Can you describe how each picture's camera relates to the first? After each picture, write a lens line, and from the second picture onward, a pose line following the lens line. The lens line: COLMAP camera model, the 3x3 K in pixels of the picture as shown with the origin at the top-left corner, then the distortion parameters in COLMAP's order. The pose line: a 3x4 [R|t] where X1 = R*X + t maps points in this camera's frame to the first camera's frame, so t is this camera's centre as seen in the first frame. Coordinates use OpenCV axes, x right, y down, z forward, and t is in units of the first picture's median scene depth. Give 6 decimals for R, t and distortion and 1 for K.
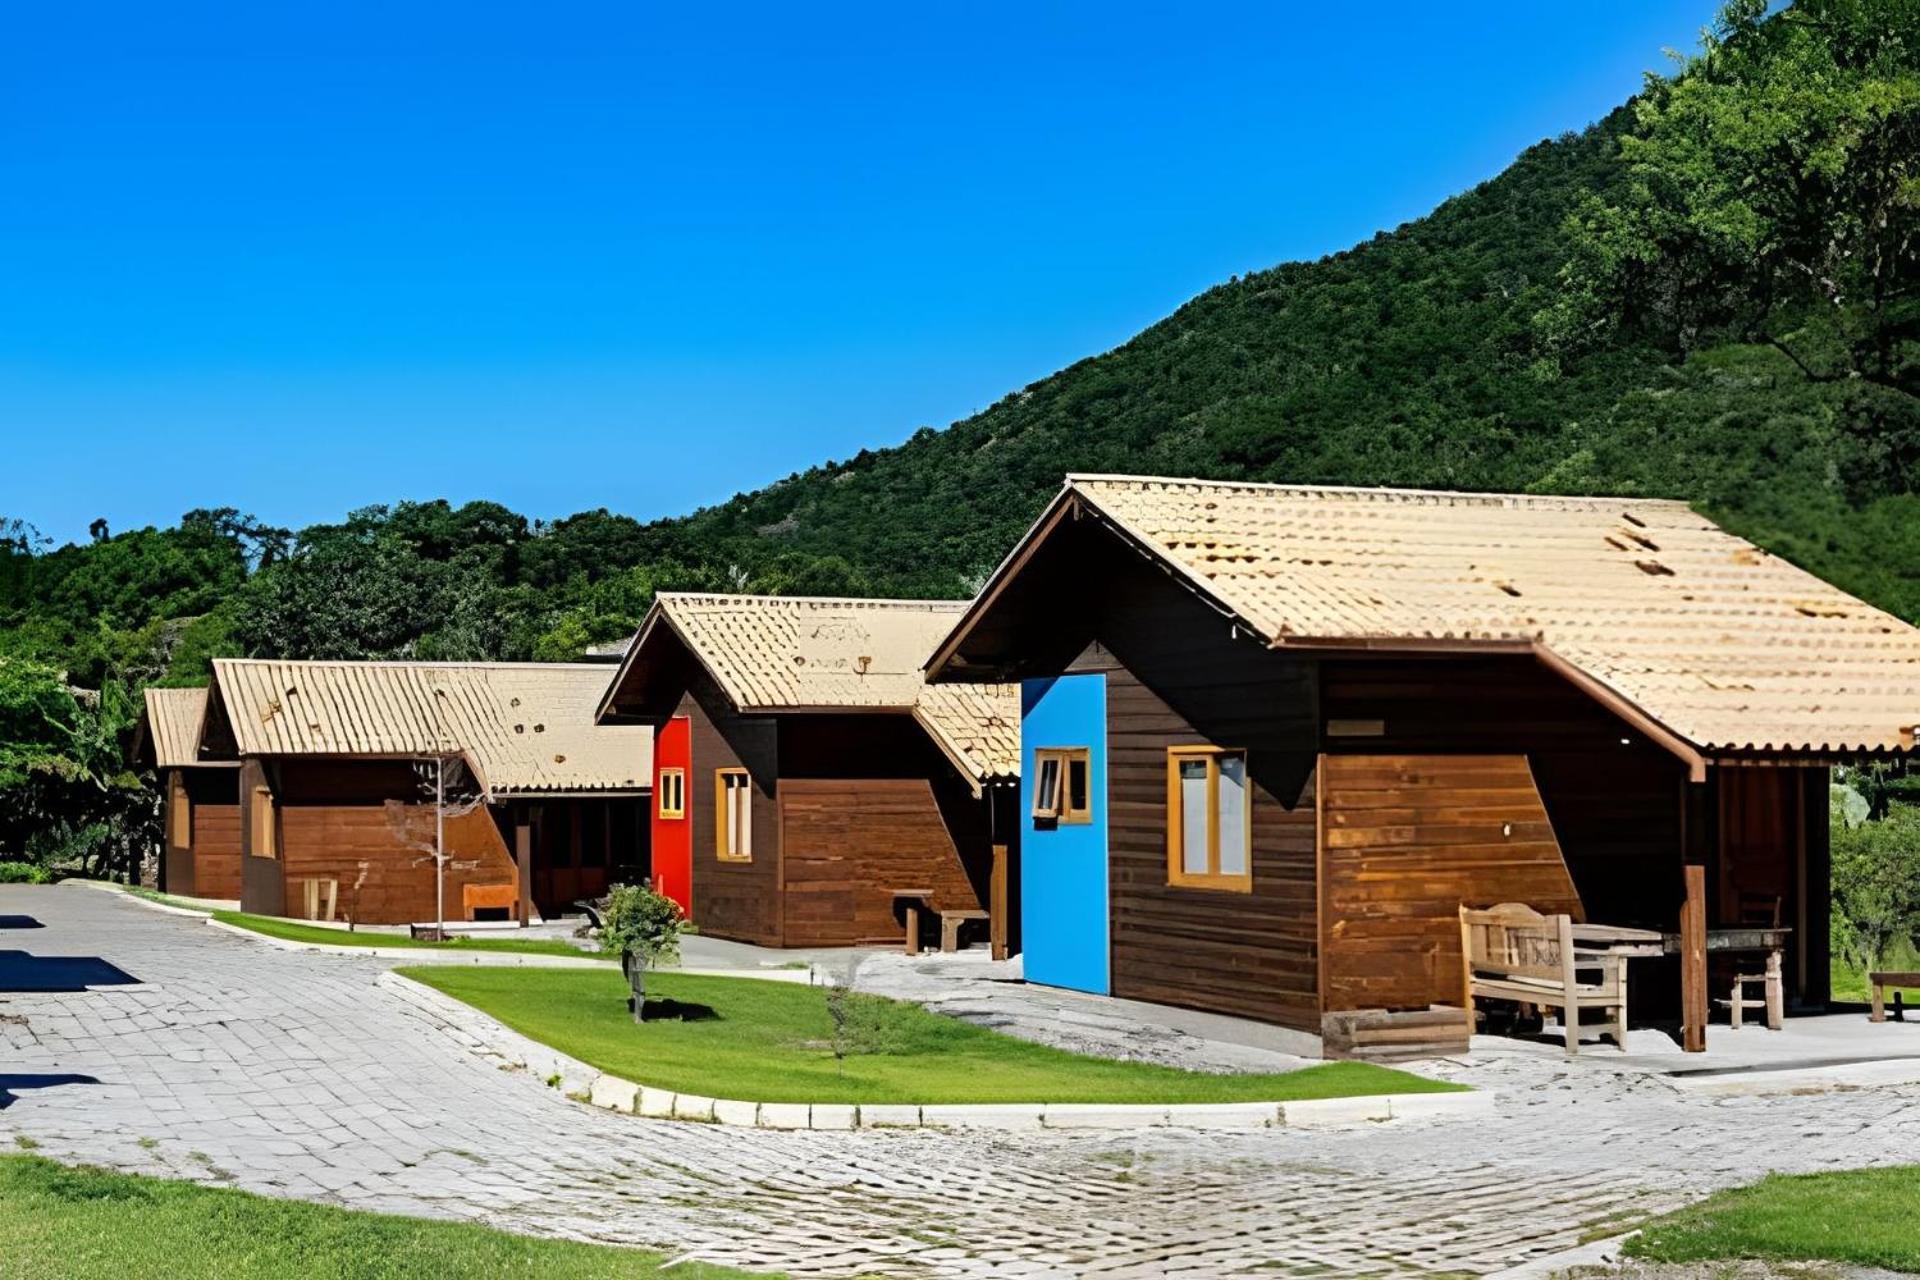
lens RADIAL K [[2815.3, 0, 960.0], [0, 2815.3, 640.0], [0, 0, 1]] dist [0.000221, 0.043373]
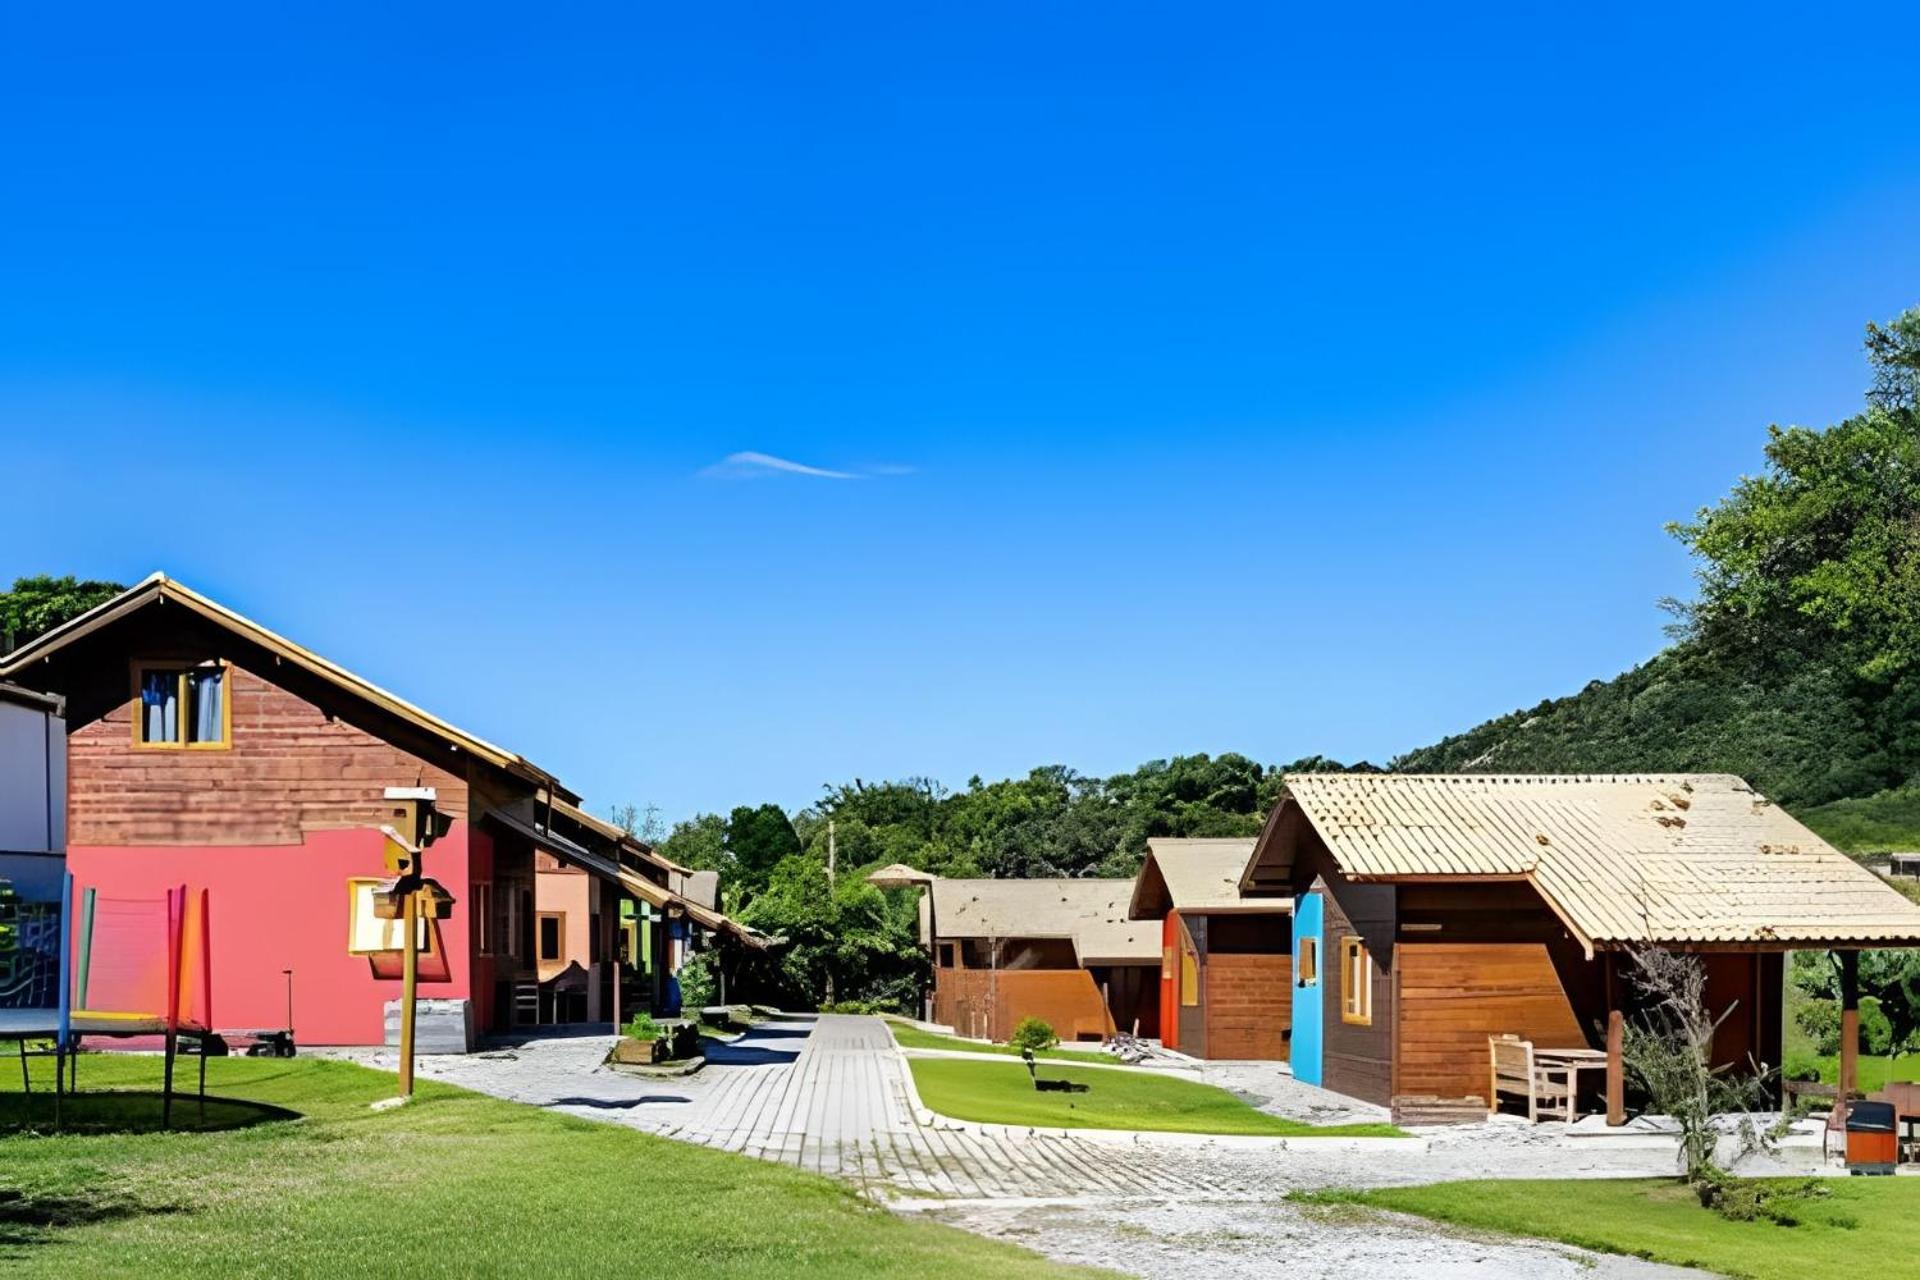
lens RADIAL K [[2815.3, 0, 960.0], [0, 2815.3, 640.0], [0, 0, 1]] dist [0.000221, 0.043373]
pose [[0.890998, -0.045239, -0.451747, 0.471647], [0.019543, 0.997923, -0.061389, -0.029541], [0.453586, 0.045869, 0.890031, -0.443531]]
